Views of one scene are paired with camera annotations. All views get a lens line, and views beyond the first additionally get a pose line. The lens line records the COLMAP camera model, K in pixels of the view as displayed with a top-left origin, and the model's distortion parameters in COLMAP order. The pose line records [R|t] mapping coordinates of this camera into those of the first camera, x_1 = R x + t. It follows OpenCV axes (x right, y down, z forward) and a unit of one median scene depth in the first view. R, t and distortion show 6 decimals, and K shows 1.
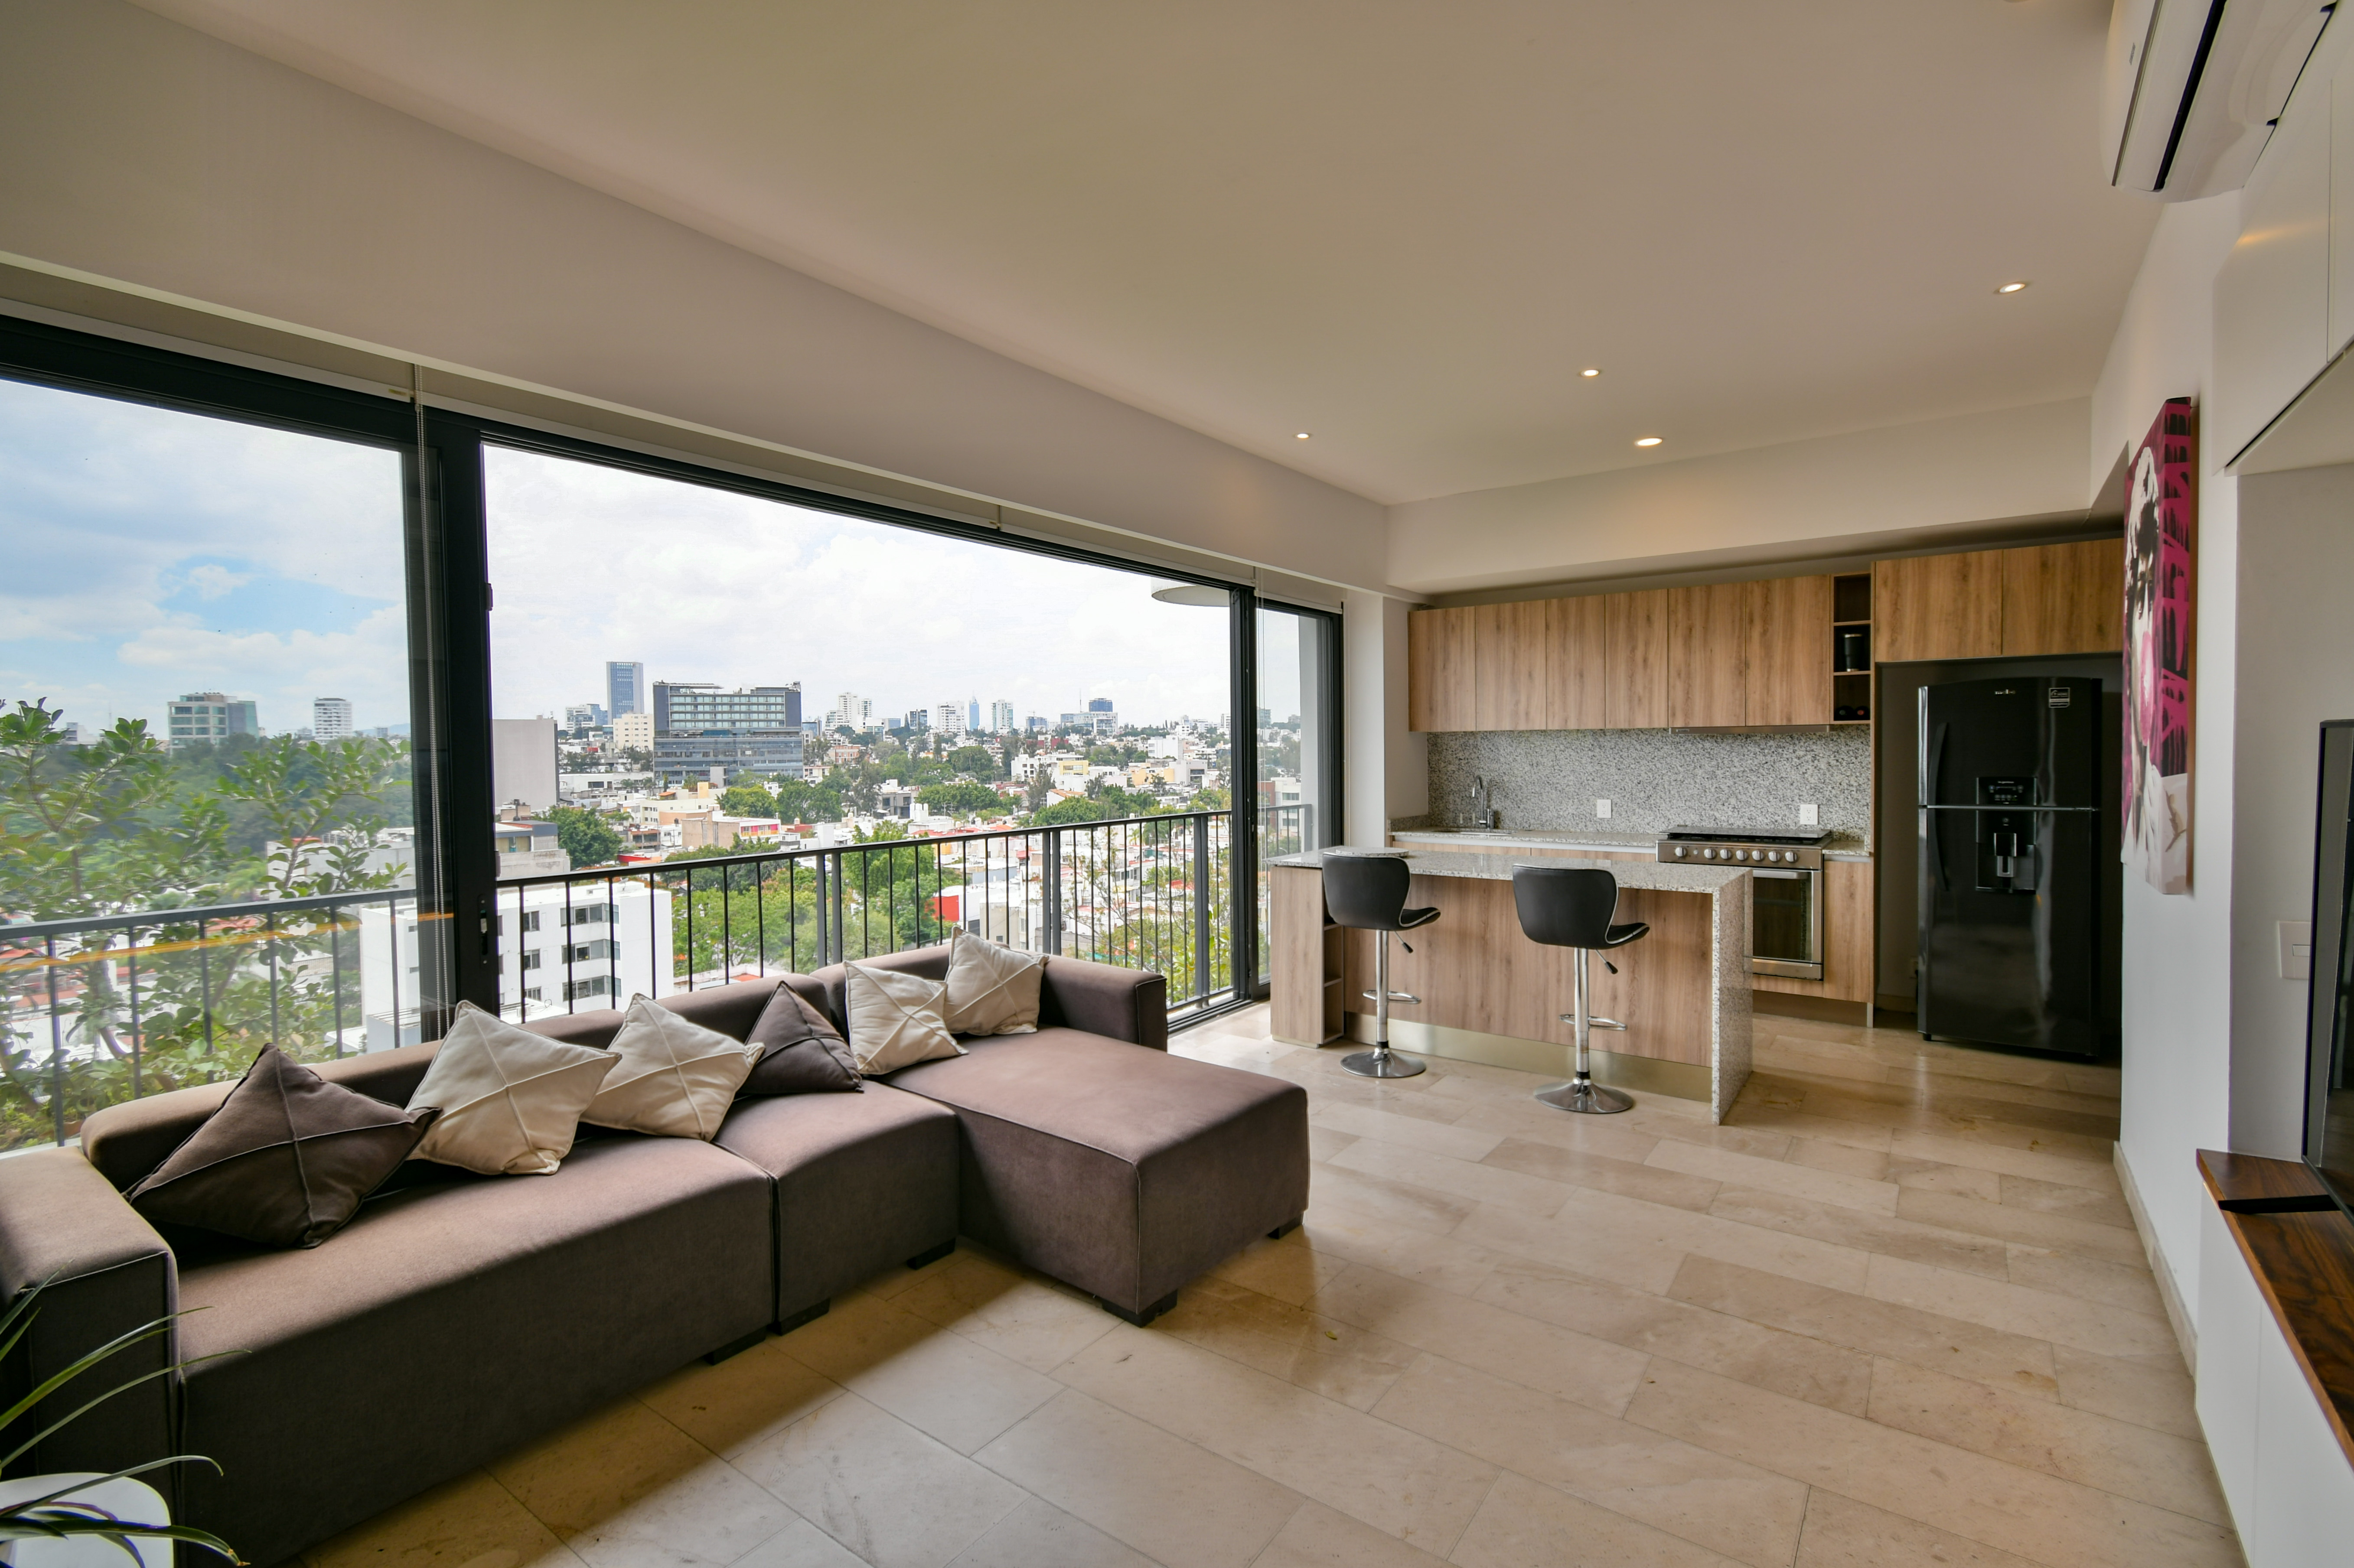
lens RADIAL K [[1052.8, 0, 1181.6], [0, 1052.8, 774.0], [0, 0, 1]] dist [0.002898, -0.000773]
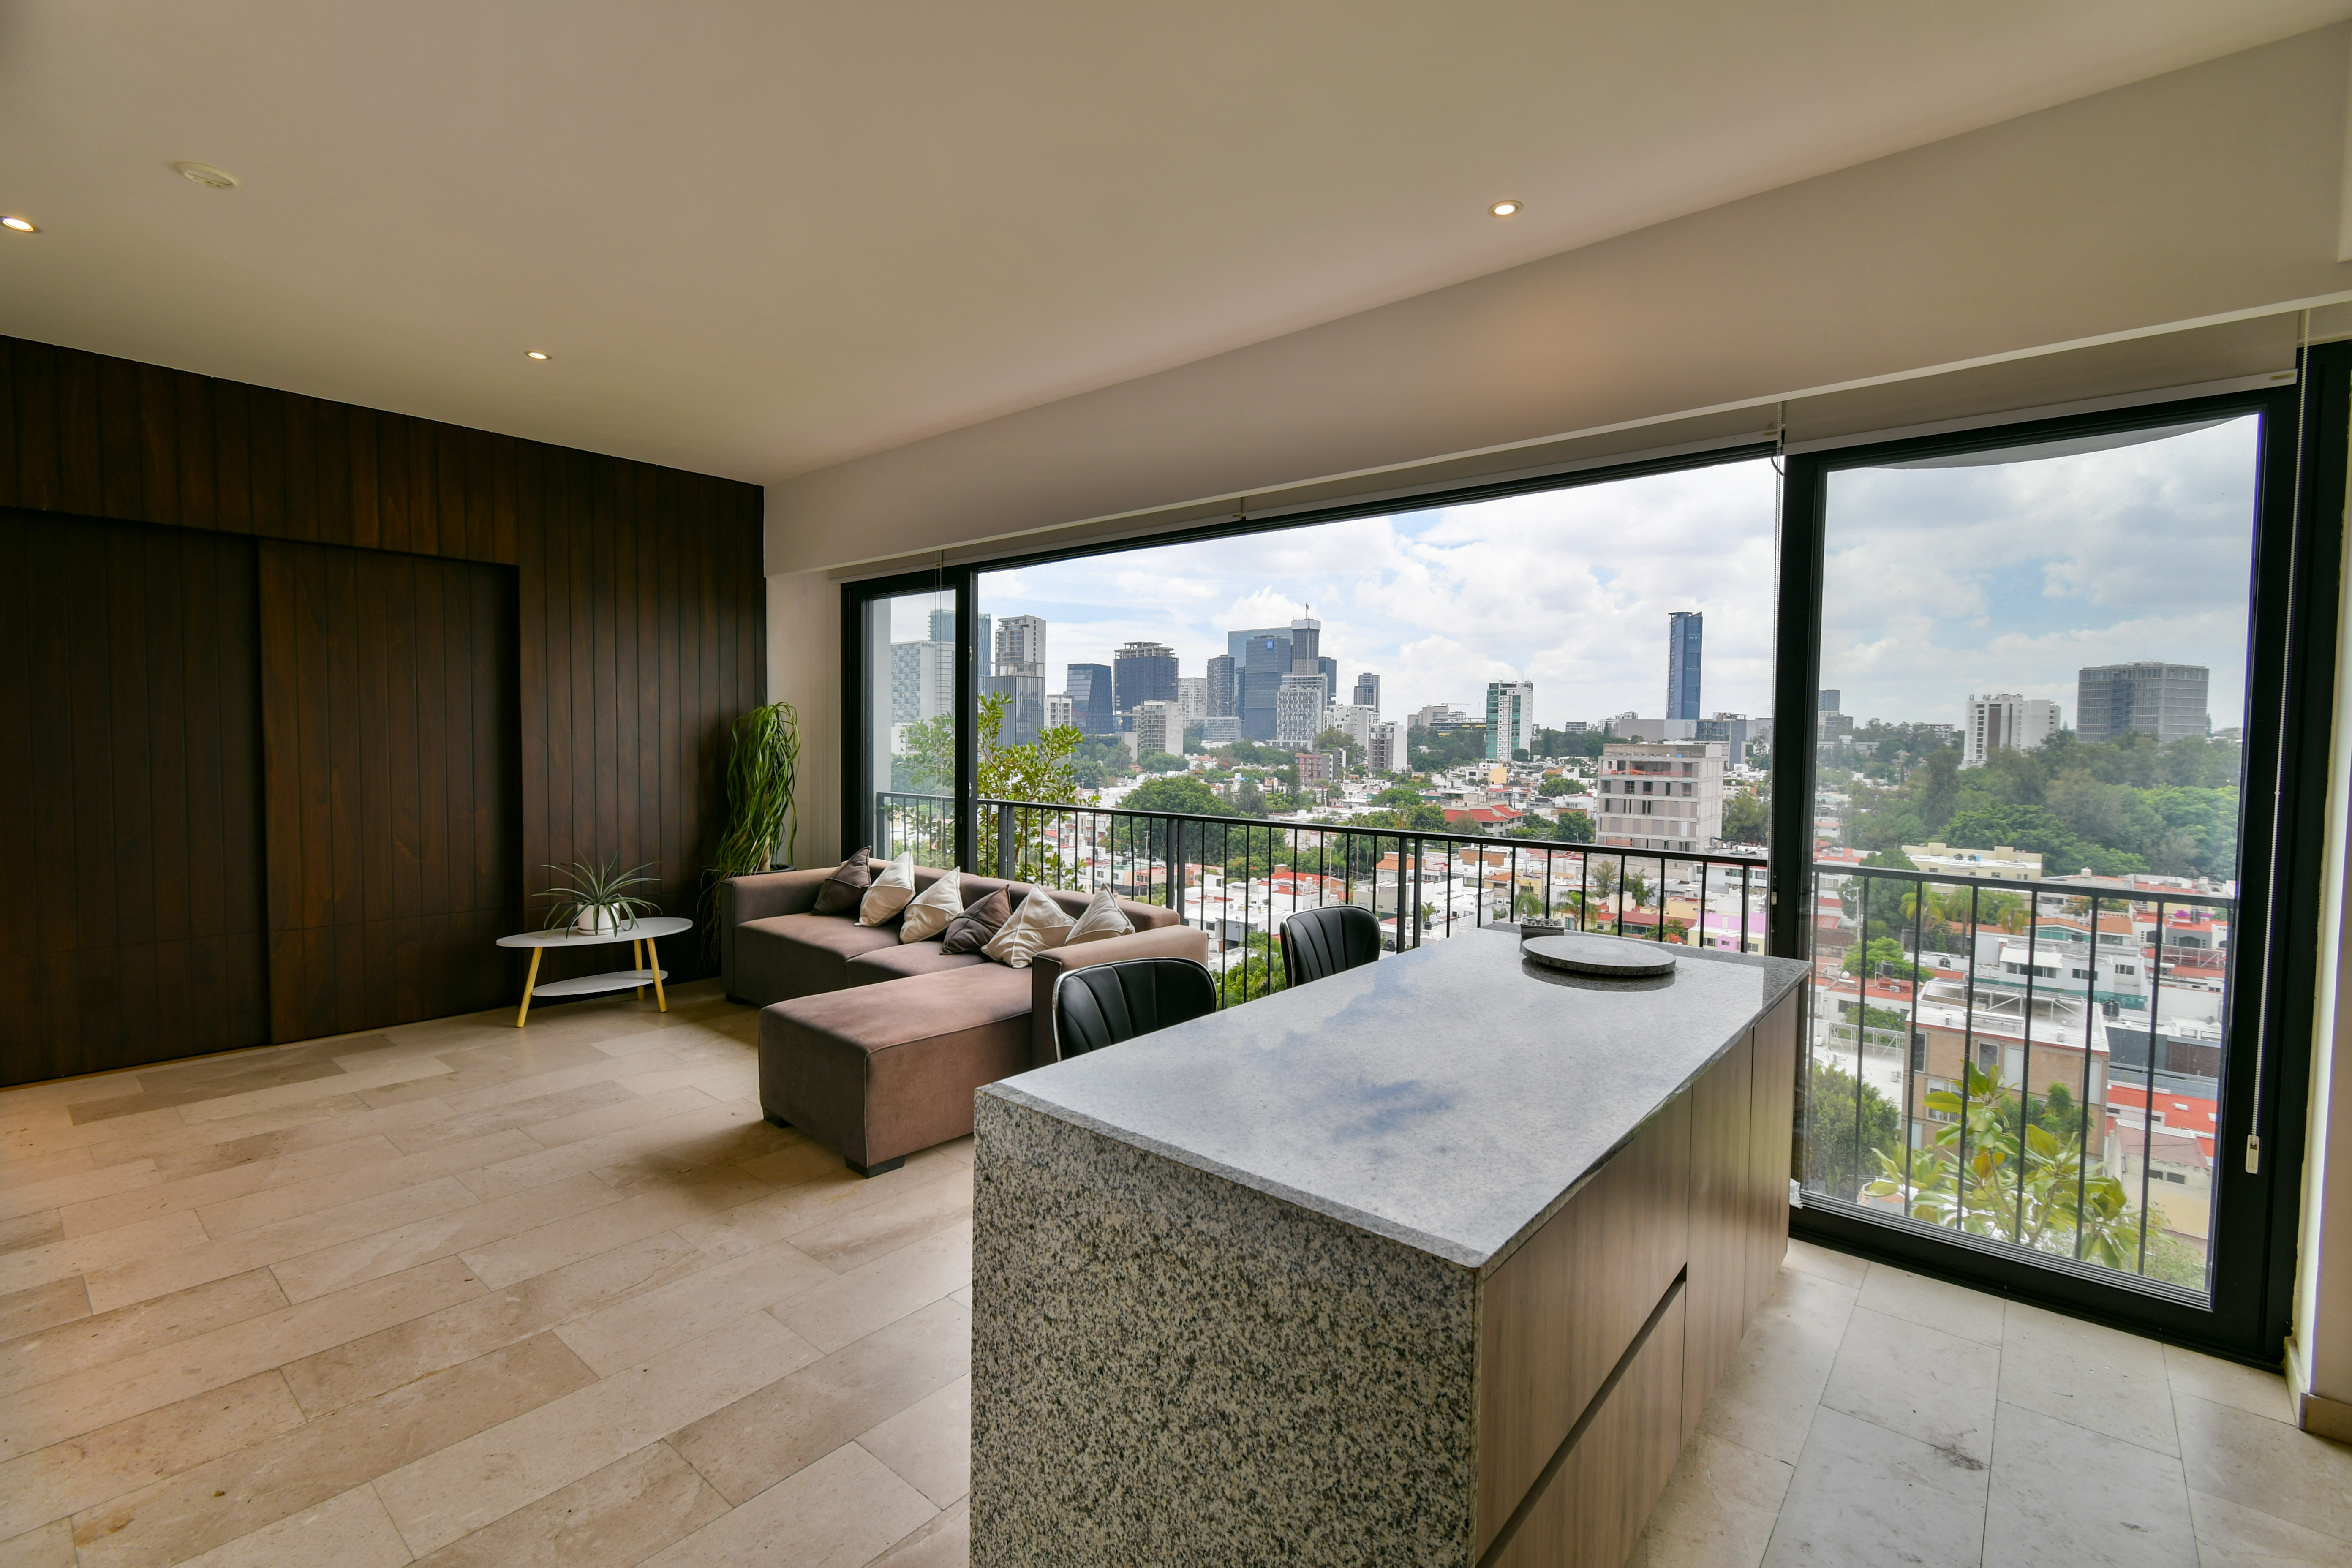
lens RADIAL K [[1038.6, 0, 1176.0], [0, 1038.6, 784.0], [0, 0, 1]] dist [0.006204, 0.000080]
pose [[-0.066983, 0.055255, -0.996223, 0.721272], [-0.036046, 0.997680, 0.057759, -0.030346], [0.997103, 0.039778, -0.064836, 0.875436]]
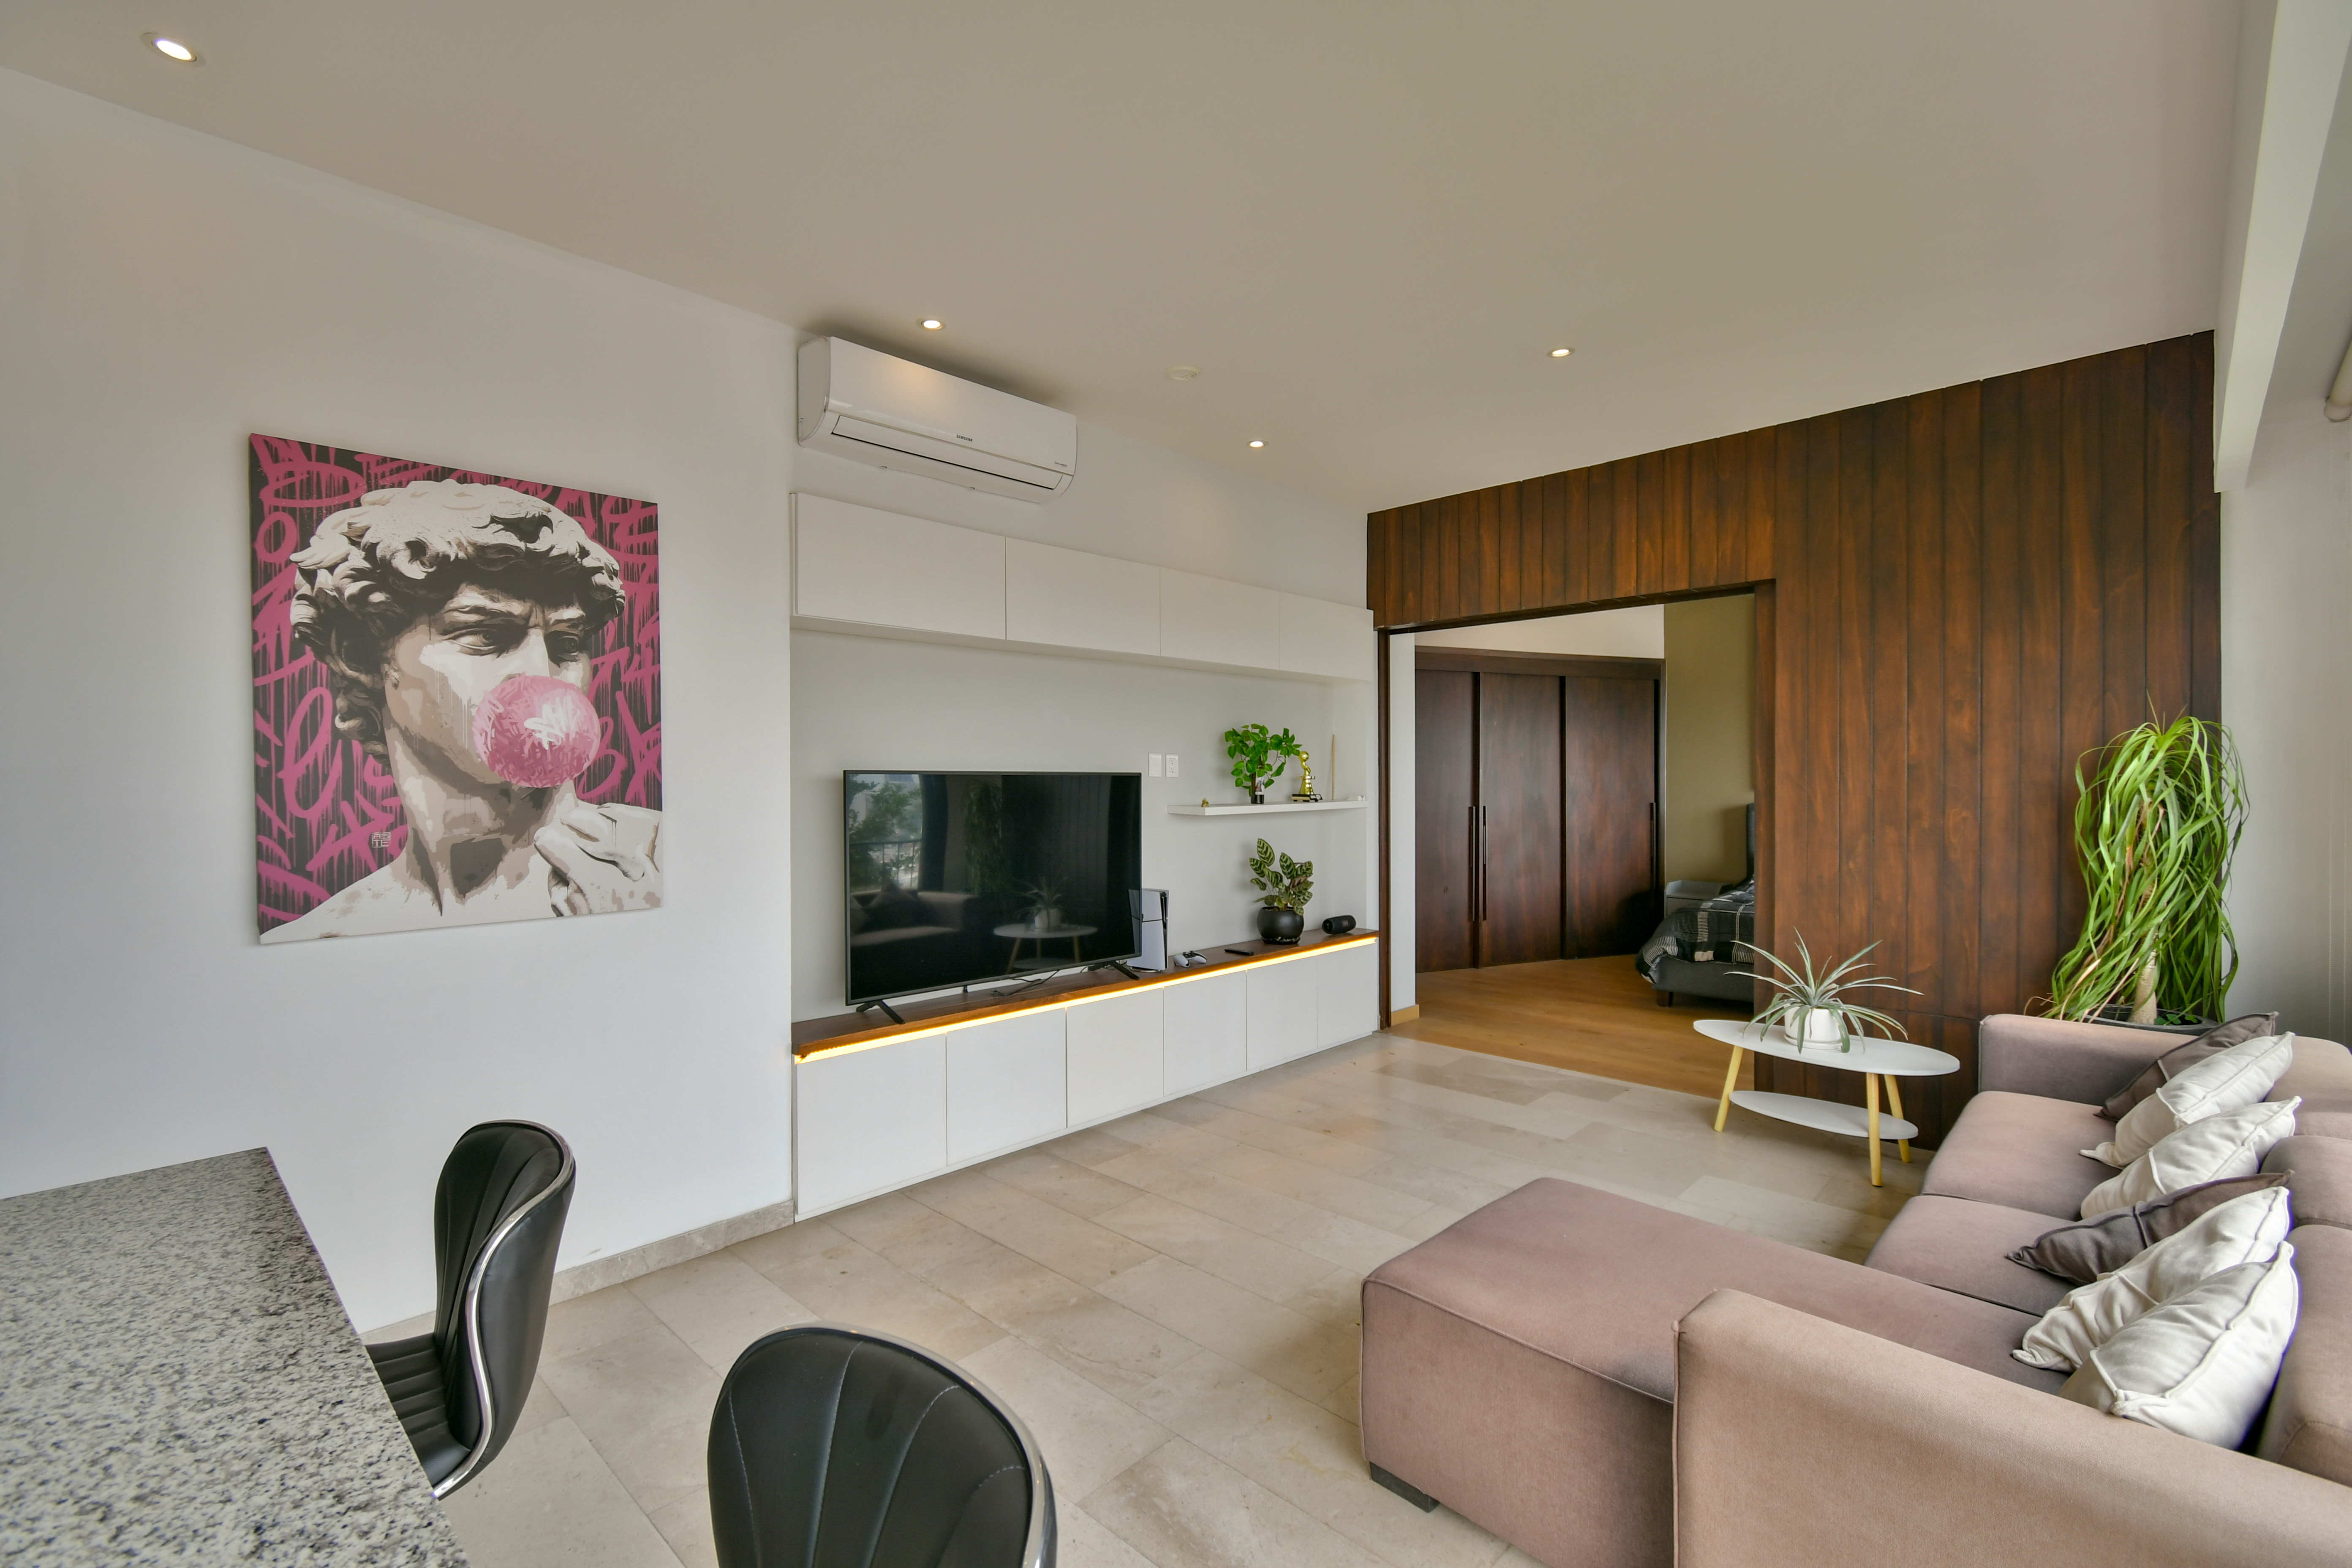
lens RADIAL K [[1023.4, 0, 1172.5], [0, 1023.4, 790.9], [0, 0, 1]] dist [0.010927, -0.005515]
pose [[-0.991515, 0.012487, 0.129392, 0.099121], [0.016578, 0.999394, 0.030591, -0.022054], [-0.128931, 0.032477, -0.991122, 1.056910]]
